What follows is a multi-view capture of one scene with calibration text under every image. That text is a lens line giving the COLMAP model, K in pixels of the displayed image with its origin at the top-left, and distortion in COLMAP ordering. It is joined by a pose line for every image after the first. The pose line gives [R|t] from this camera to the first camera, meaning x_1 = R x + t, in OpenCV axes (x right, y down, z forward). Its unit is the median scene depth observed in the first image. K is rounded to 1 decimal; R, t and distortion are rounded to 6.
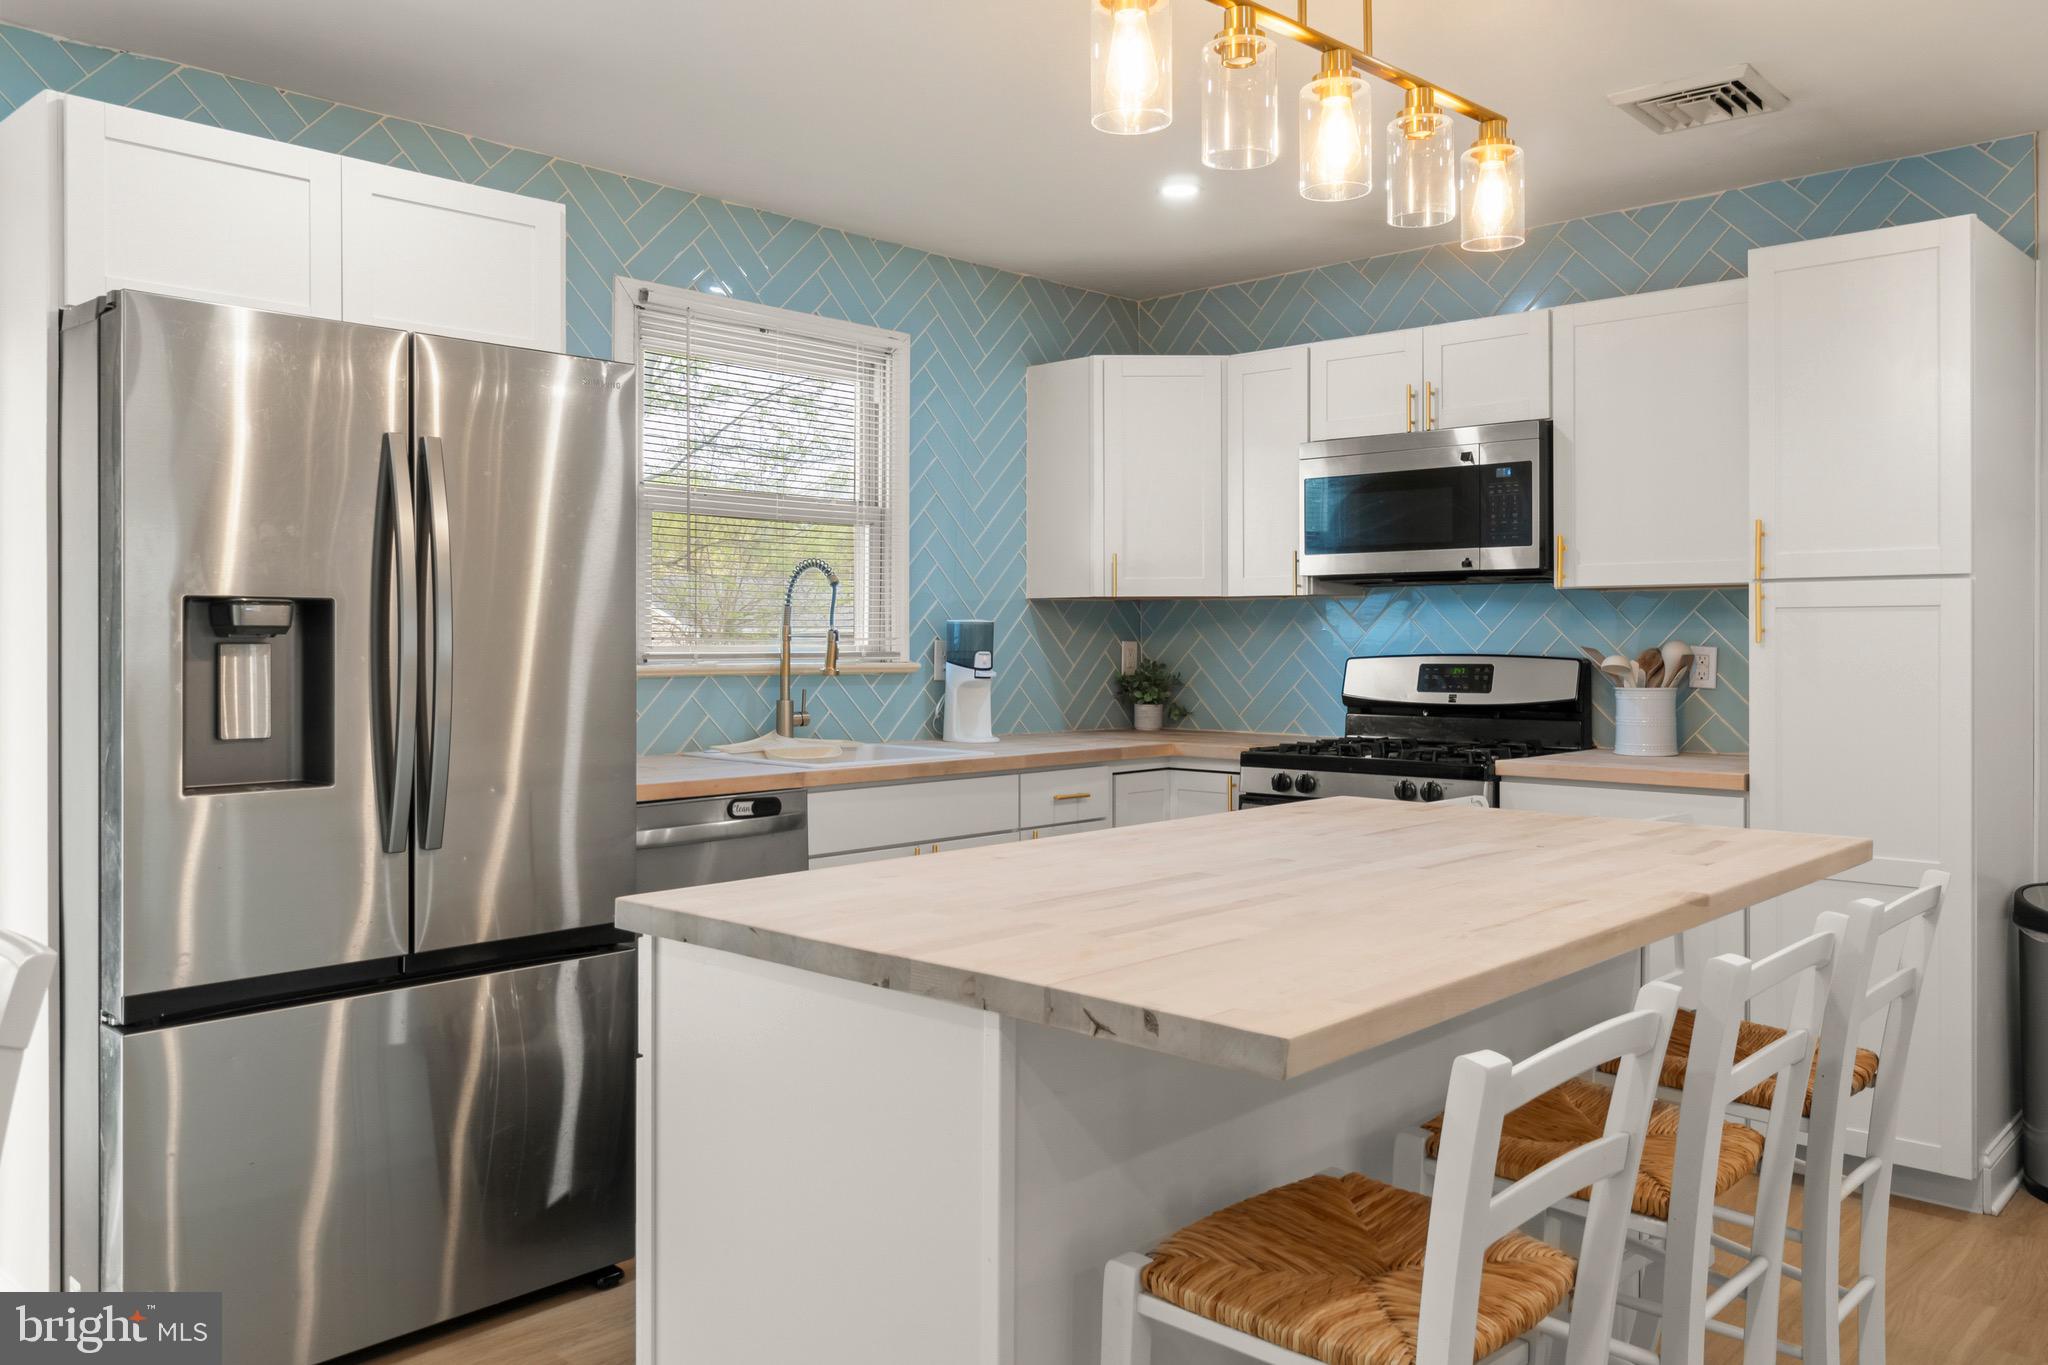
lens RADIAL K [[1576.4, 0, 1022.8], [0, 1576.4, 640.4], [0, 0, 1]] dist [-0.003489, 0.000375]
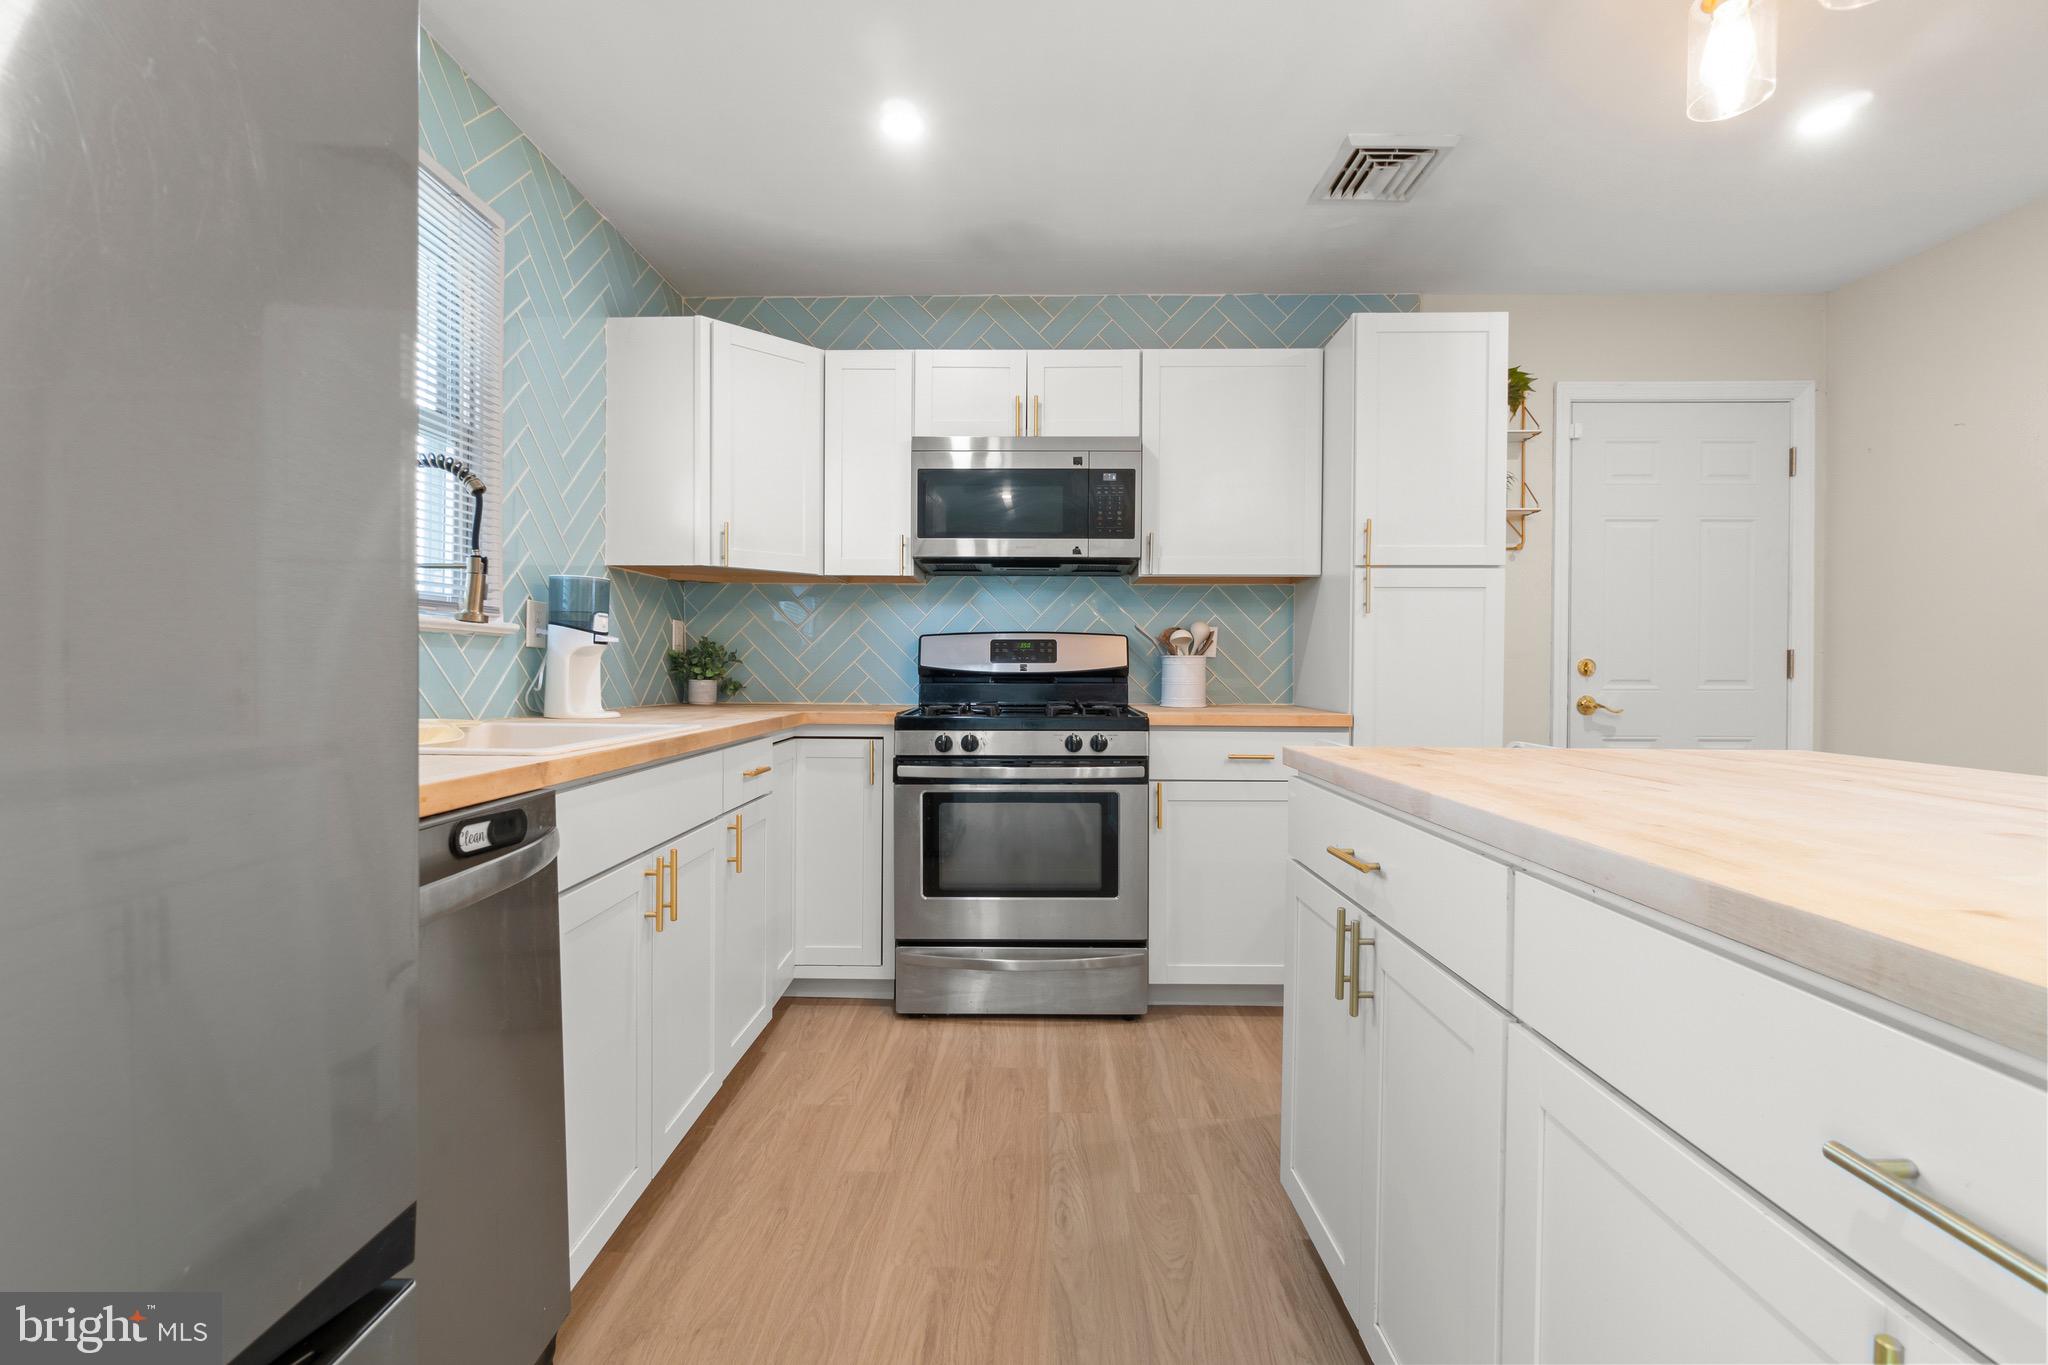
lens RADIAL K [[880.7, 0, 1019.0], [0, 880.7, 670.0], [0, 0, 1]] dist [-0.004196, -0.000138]
pose [[0.746339, 0.001574, 0.665564, -0.181717], [-0.004701, 0.999985, 0.002907, 0.036938], [-0.665549, -0.005298, 0.746335, 0.499686]]
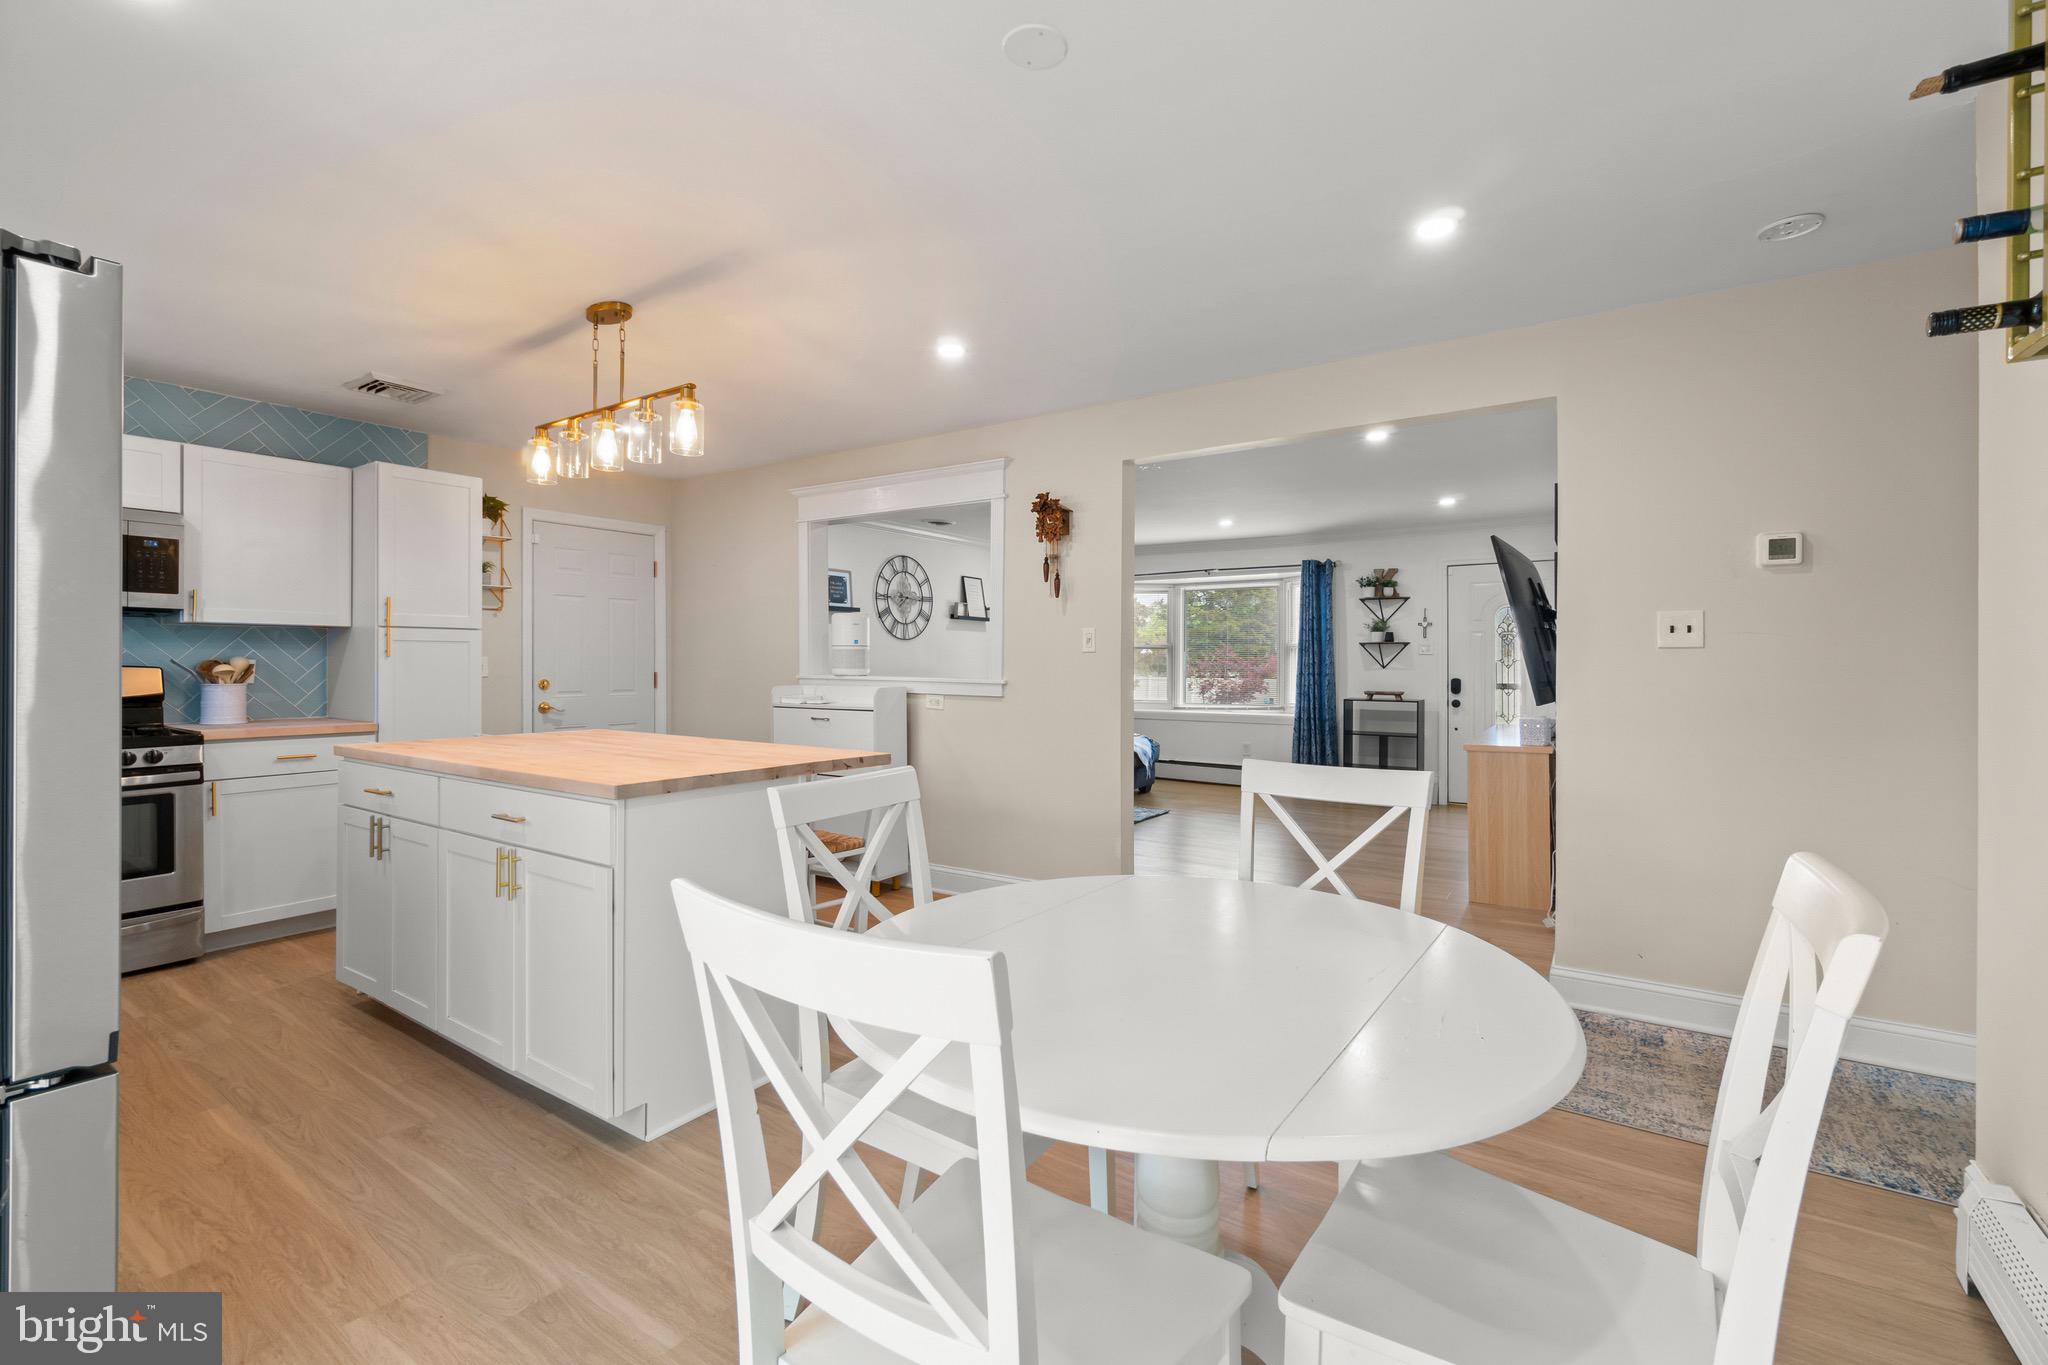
lens RADIAL K [[880.7, 0, 1019.0], [0, 880.7, 670.0], [0, 0, 1]] dist [-0.004196, -0.000138]
pose [[-0.148674, -0.008692, 0.988848, -0.598925], [-0.002422, 0.999962, 0.008426, 0.004863], [-0.988883, -0.001142, -0.148689, 0.280804]]
